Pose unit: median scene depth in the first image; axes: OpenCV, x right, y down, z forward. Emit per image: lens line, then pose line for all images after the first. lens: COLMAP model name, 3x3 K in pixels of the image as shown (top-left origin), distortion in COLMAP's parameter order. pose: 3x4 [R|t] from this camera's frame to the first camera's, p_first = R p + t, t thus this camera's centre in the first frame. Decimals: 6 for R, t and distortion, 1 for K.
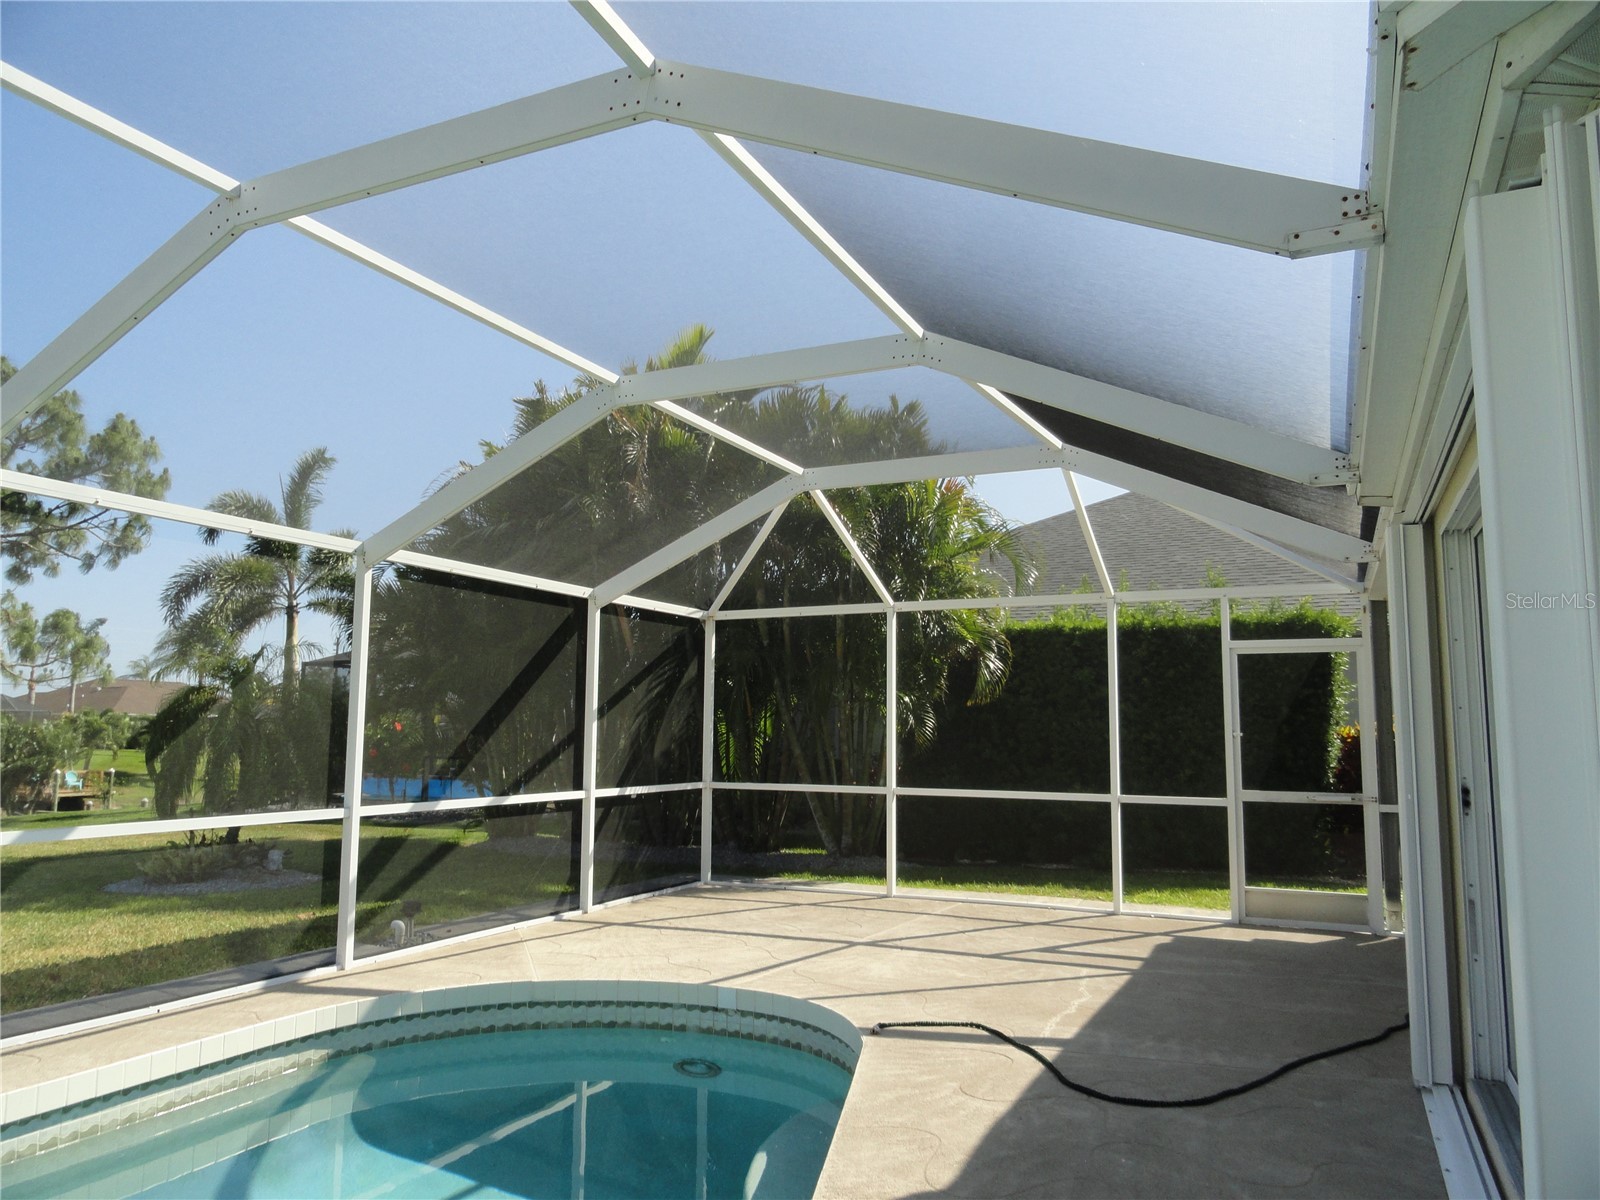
lens RADIAL K [[1109.9, 0, 800.0], [0, 1109.9, 600.0], [0, 0, 1]] dist [0.000530, 0.000472]
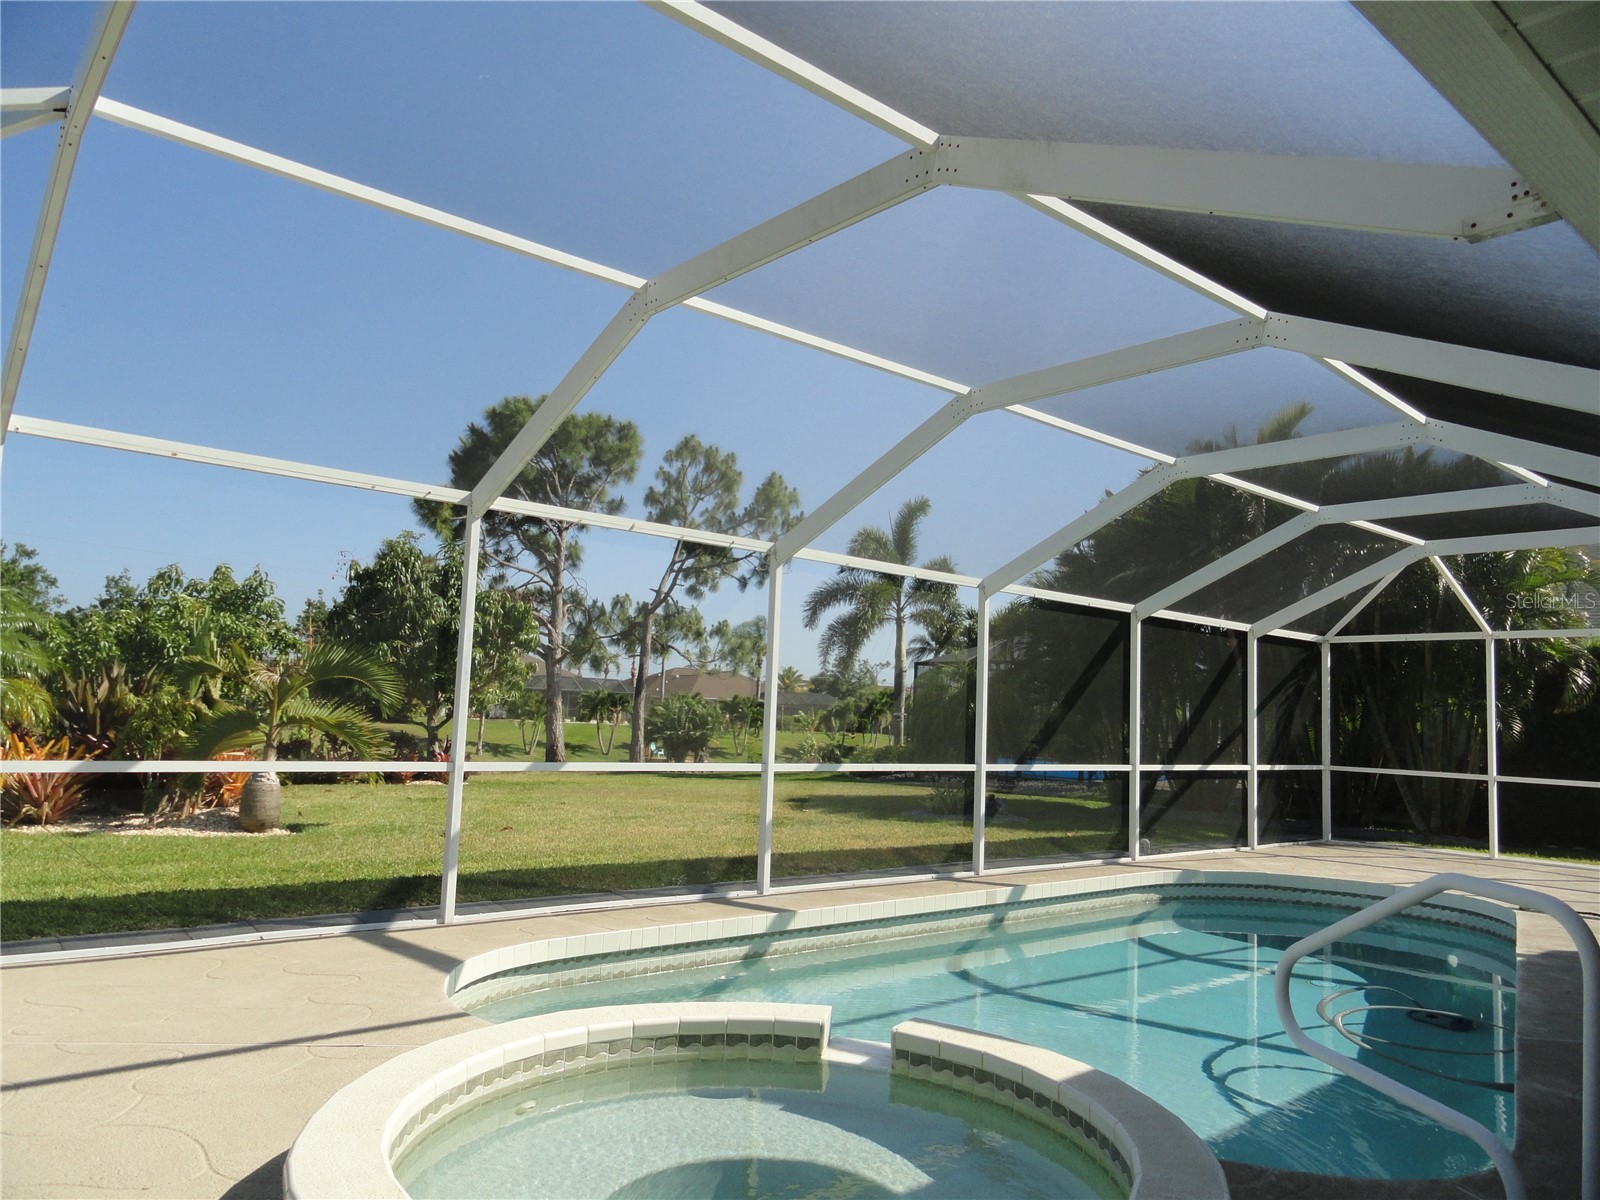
lens RADIAL K [[1096.6, 0, 800.0], [0, 1096.6, 600.0], [0, 0, 1]] dist [-0.006489, -0.006127]
pose [[0.909800, -0.012170, -0.414869, -0.114972], [0.014417, 0.999893, 0.002283, -0.047667], [0.414797, -0.008058, 0.909878, -0.467094]]
